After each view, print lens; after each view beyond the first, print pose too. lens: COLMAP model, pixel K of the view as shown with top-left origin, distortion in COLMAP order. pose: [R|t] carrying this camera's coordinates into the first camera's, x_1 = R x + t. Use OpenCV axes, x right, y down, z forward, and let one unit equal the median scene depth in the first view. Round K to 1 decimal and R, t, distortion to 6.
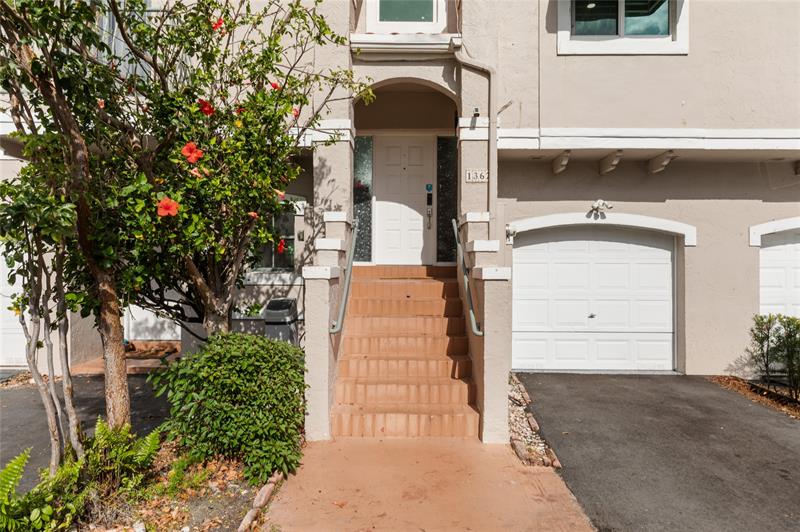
lens RADIAL K [[490.9, 0, 397.0], [0, 490.9, 267.3], [0, 0, 1]] dist [0.007256, -0.002082]
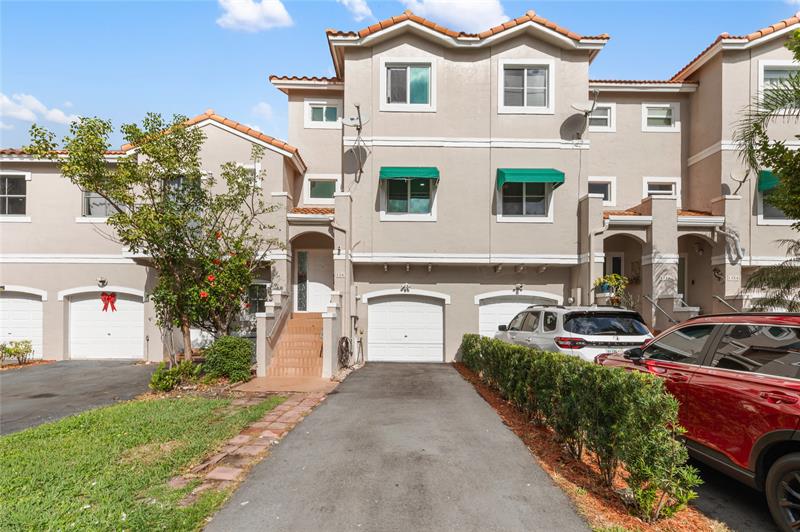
lens RADIAL K [[369.3, 0, 400.4], [0, 369.3, 315.8], [0, 0, 1]] dist [0.006330, -0.000503]
pose [[0.999796, 0.002747, 0.019988, 0.417025], [-0.002786, 0.999994, 0.001939, 0.006800], [-0.019982, -0.001995, 0.999798, -0.782200]]
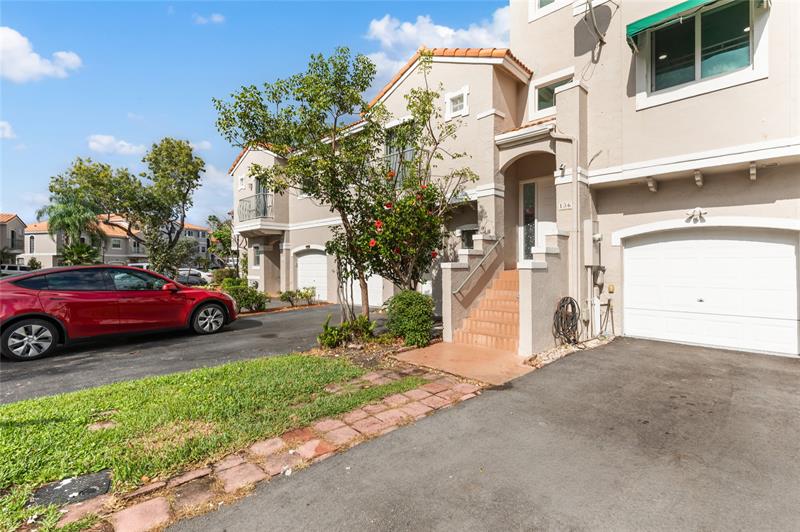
lens RADIAL K [[369.3, 0, 397.9], [0, 369.3, 265.7], [0, 0, 1]] dist [0.006330, -0.000503]
pose [[0.724380, -0.005551, -0.689378, 0.602022], [0.006217, 0.999980, -0.001519, 0.009375], [0.689372, -0.003185, 0.724400, -0.259254]]
